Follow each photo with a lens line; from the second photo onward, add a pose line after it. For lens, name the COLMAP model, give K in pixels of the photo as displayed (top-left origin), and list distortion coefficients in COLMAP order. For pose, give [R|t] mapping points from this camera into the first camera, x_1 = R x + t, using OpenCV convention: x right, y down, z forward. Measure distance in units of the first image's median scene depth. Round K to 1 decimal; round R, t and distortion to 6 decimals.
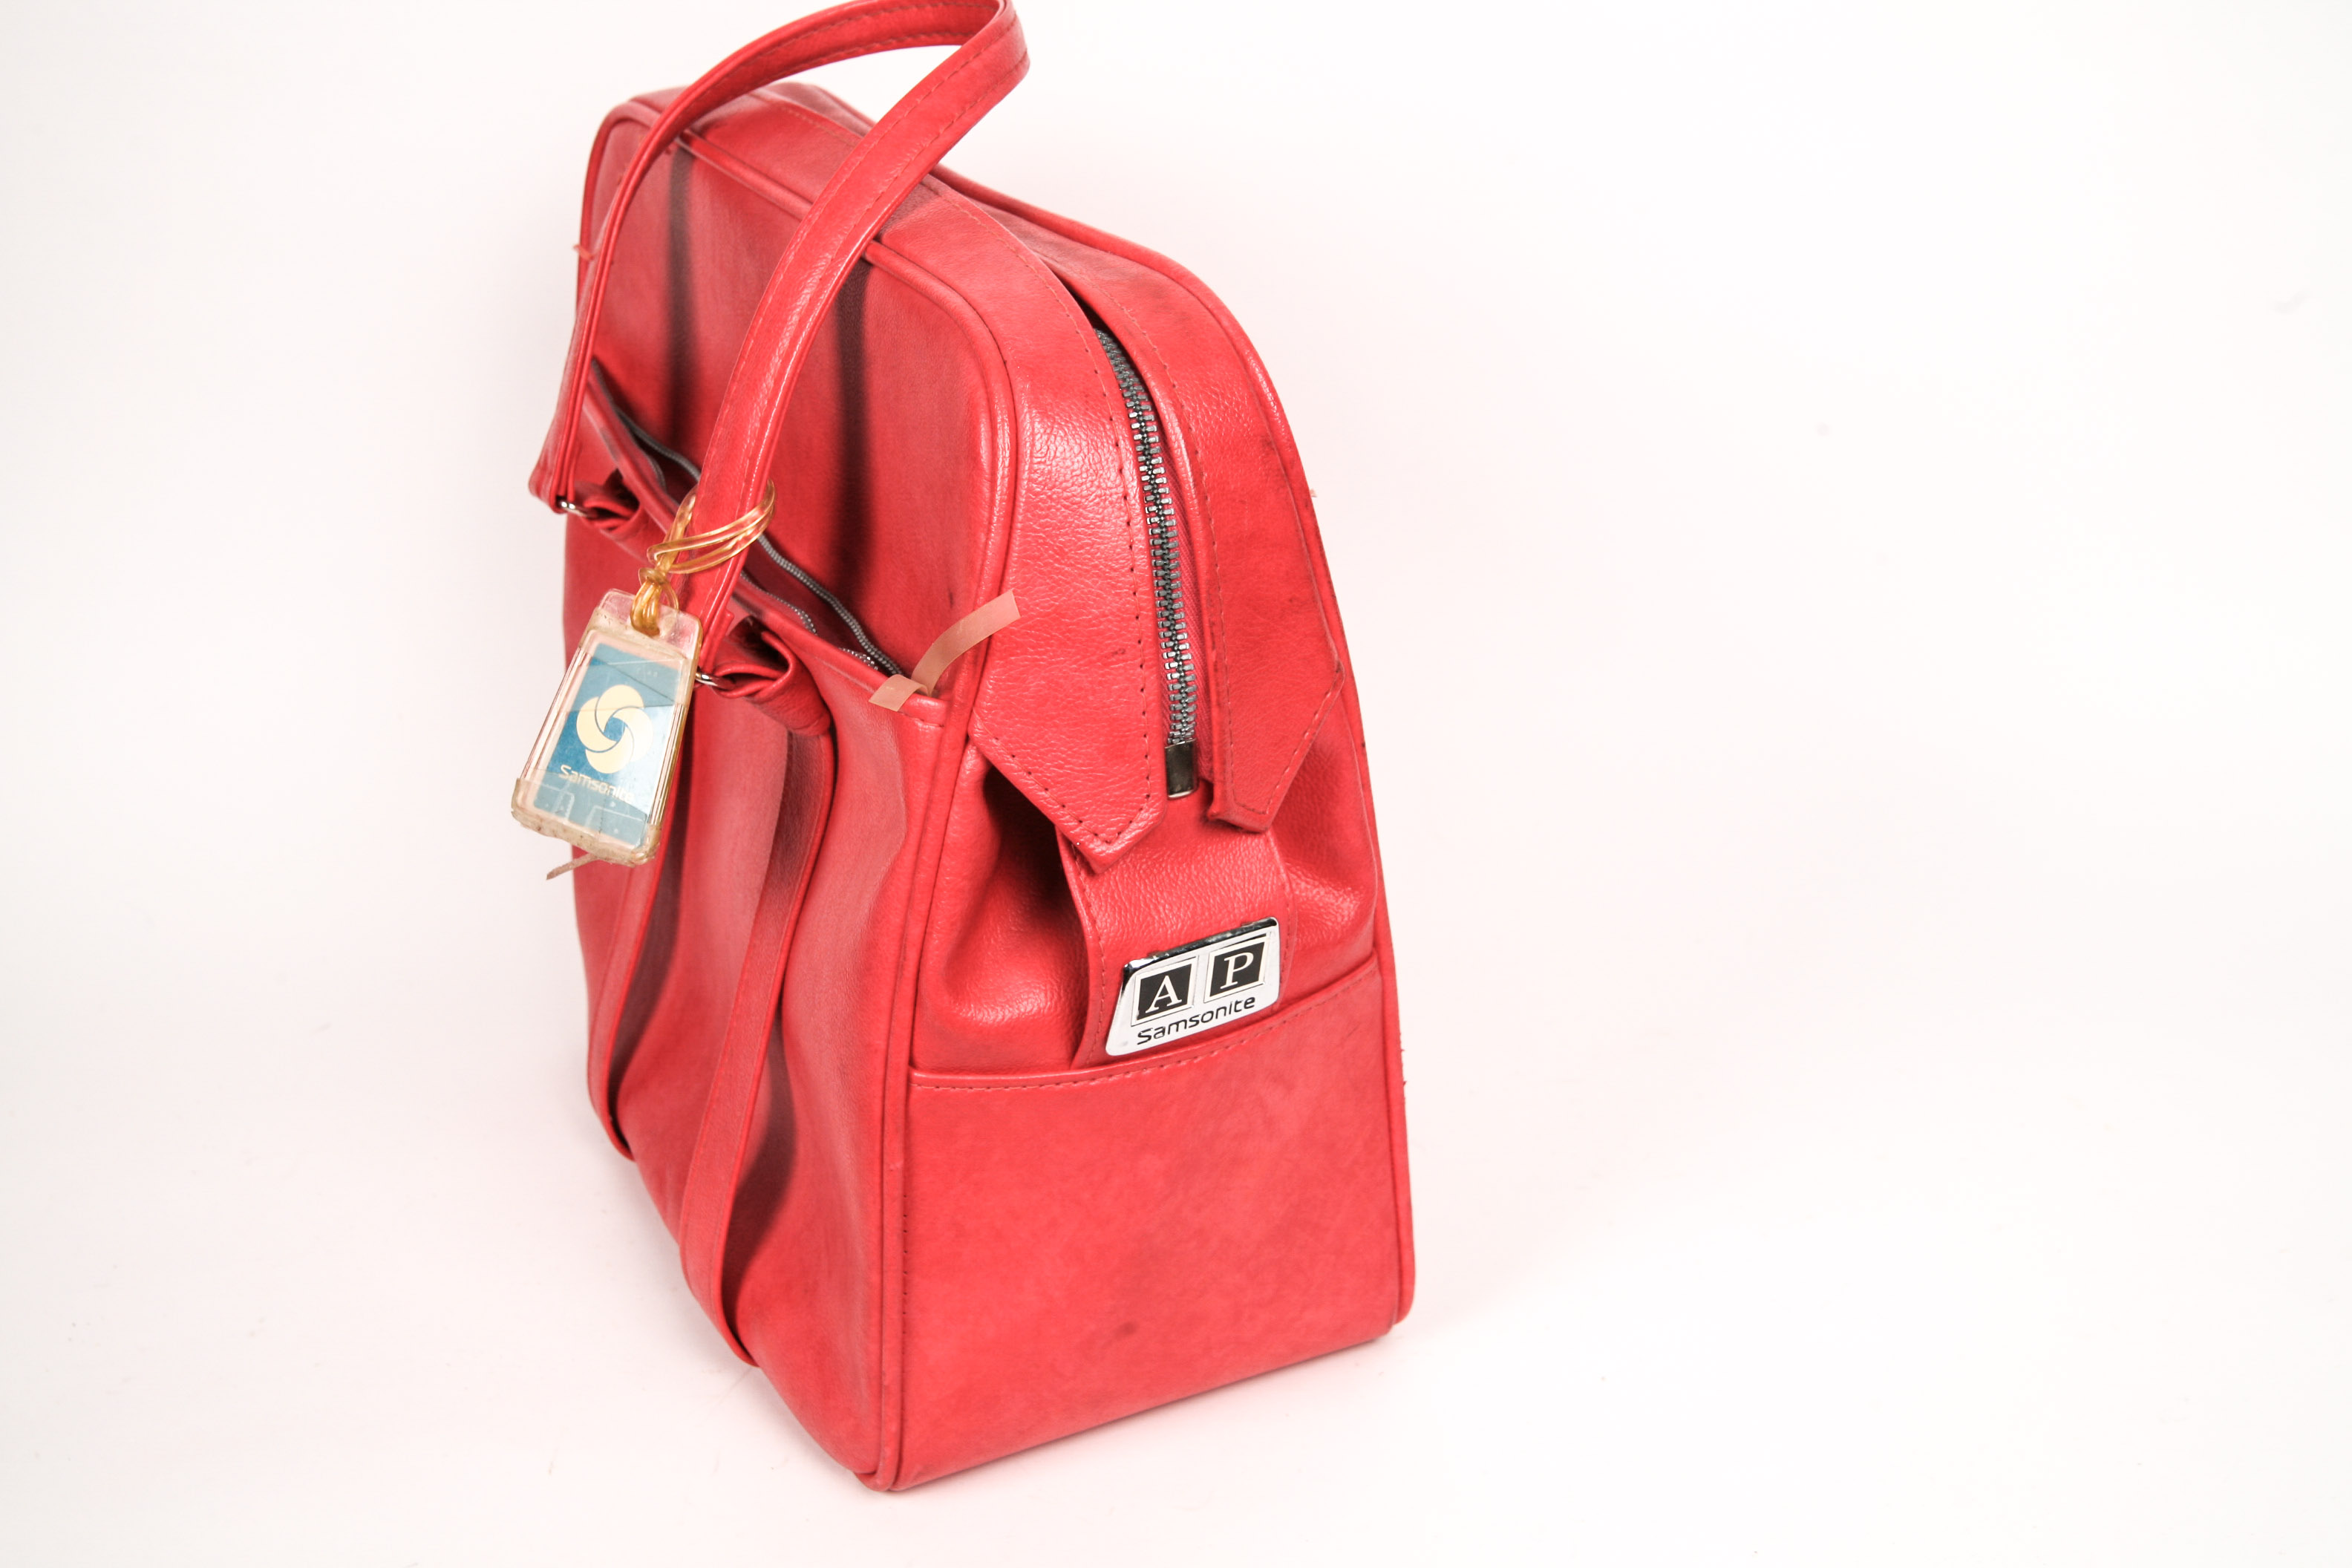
lens RADIAL K [[3148.2, 0, 1168.6], [0, 3148.2, 785.8], [0, 0, 1]] dist [-0.011907, 0.000000]
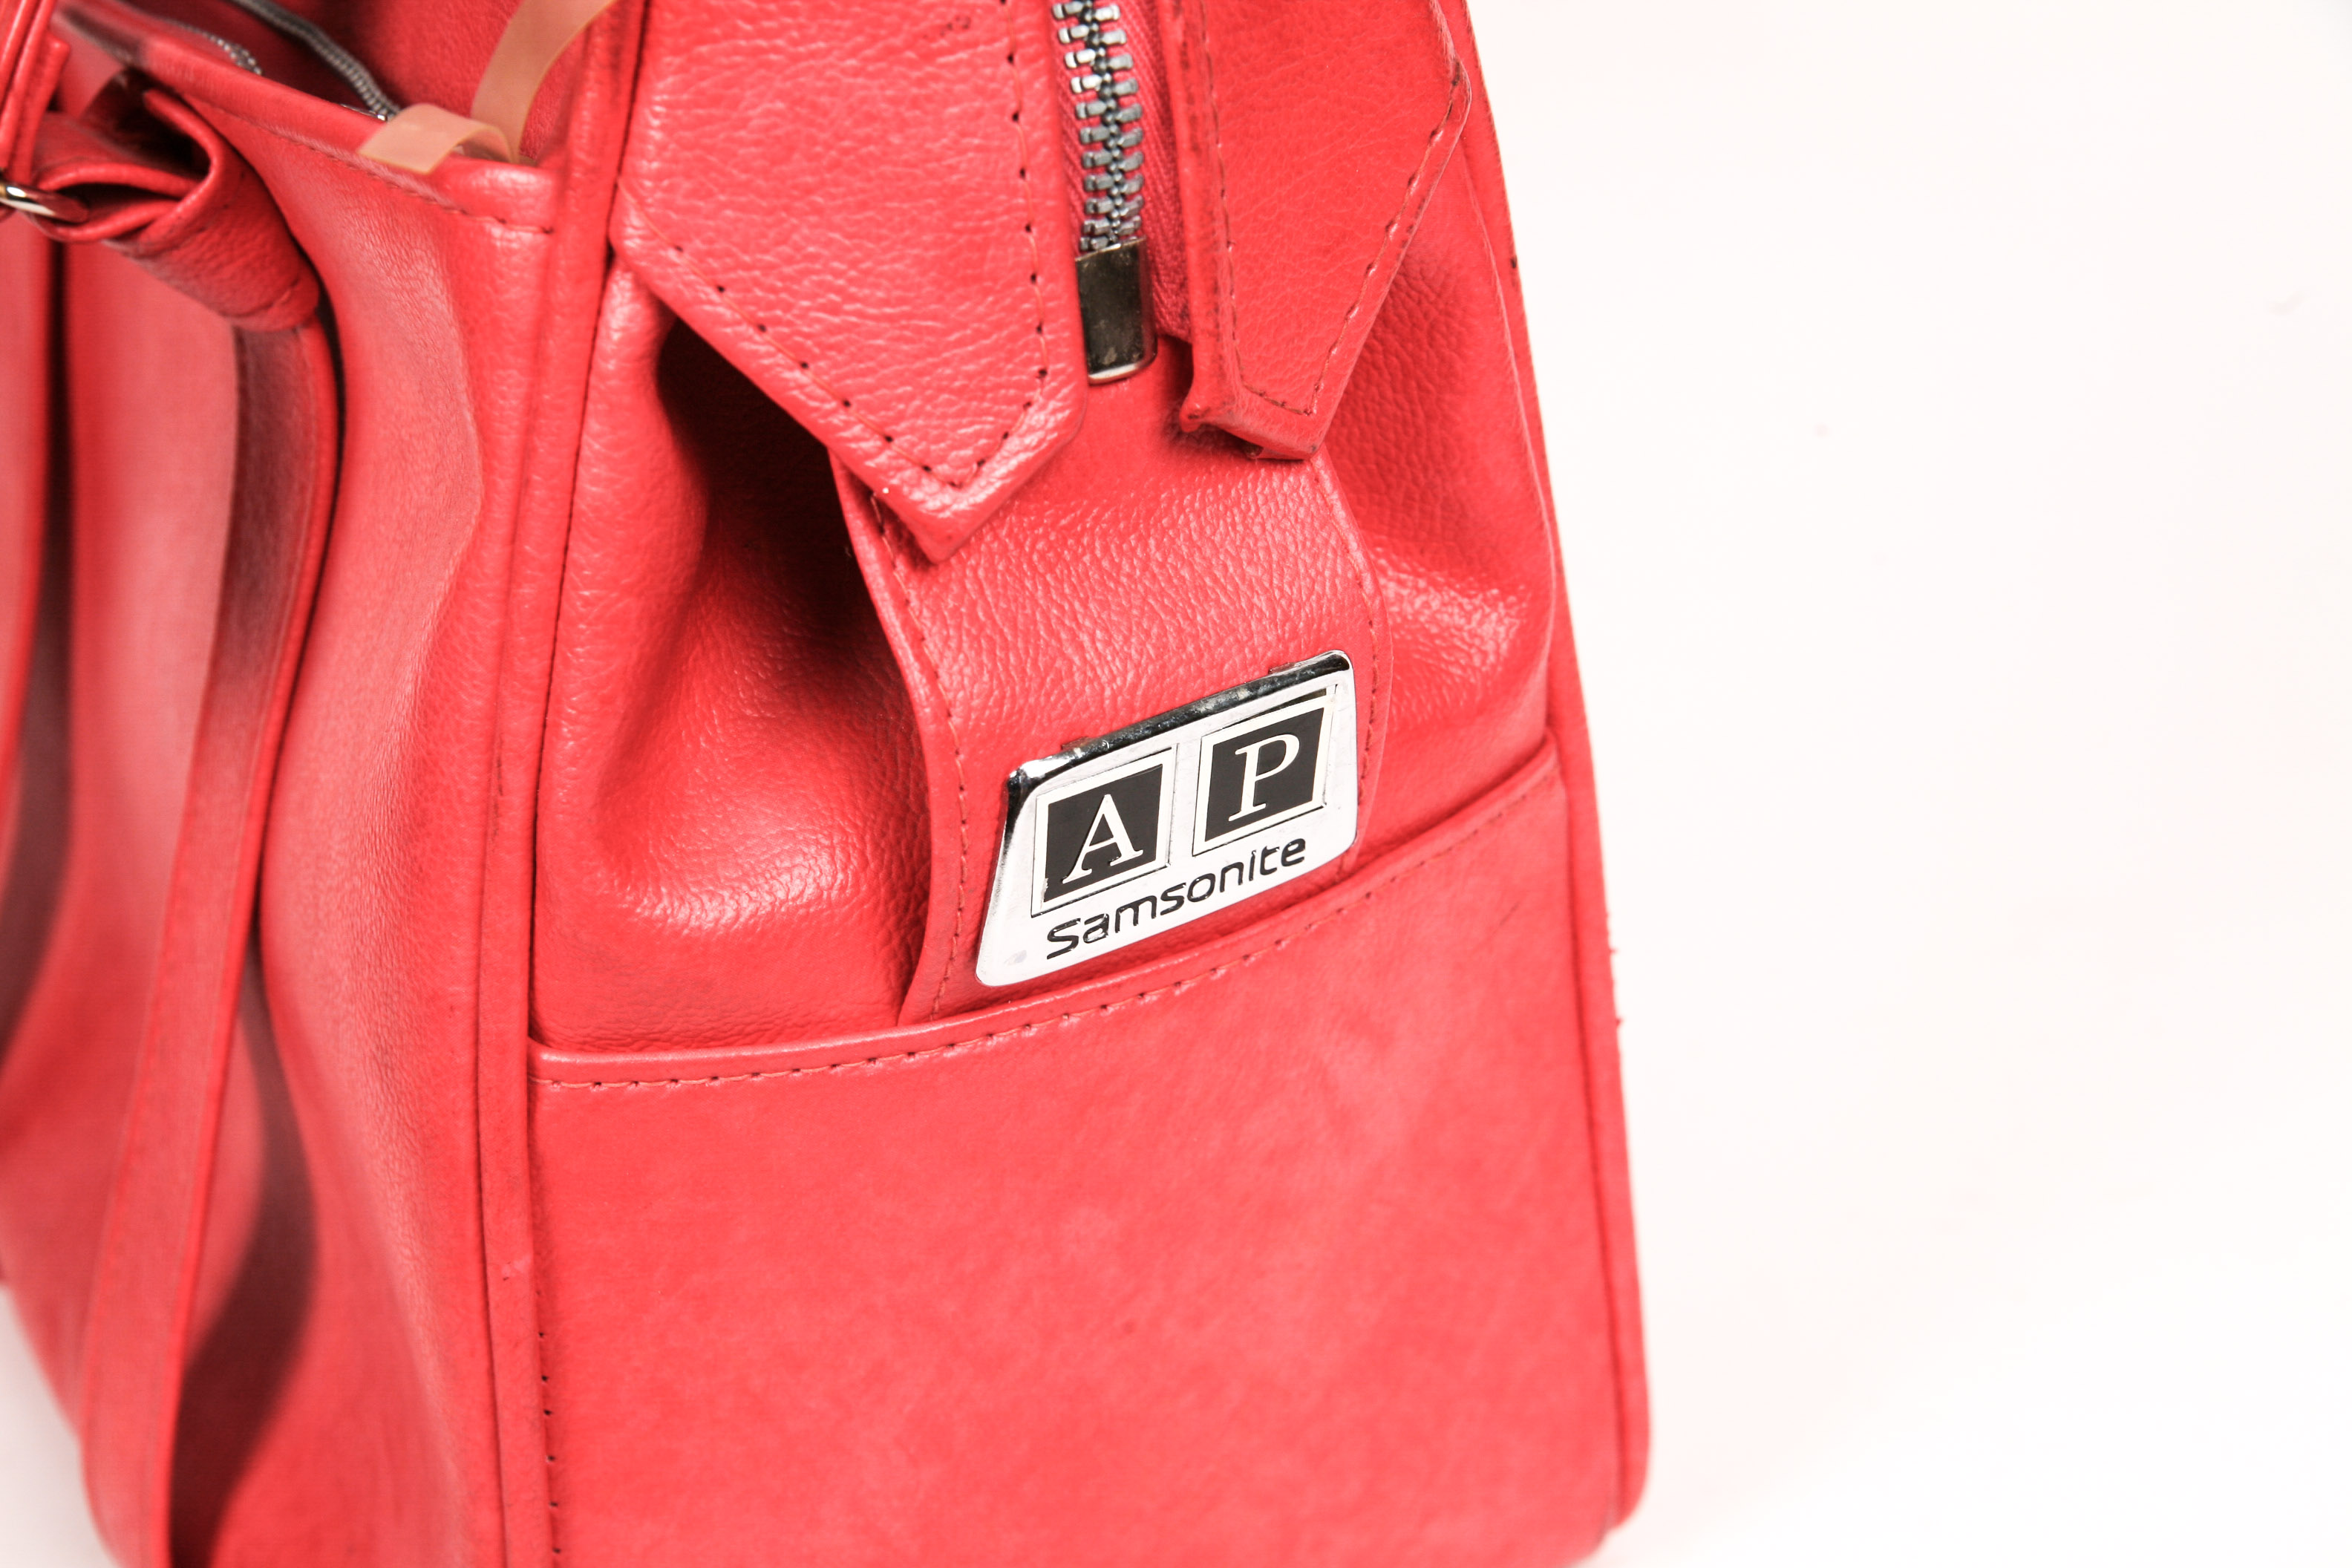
lens RADIAL K [[4999.0, 0, 1180.1], [0, 4999.0, 780.8], [0, 0, 1]] dist [0.141477, 0.000000]
pose [[0.997936, -0.057163, 0.029247, -0.010281], [0.056244, 0.997925, 0.031337, 0.035935], [-0.030978, -0.029627, 0.999081, 0.296801]]
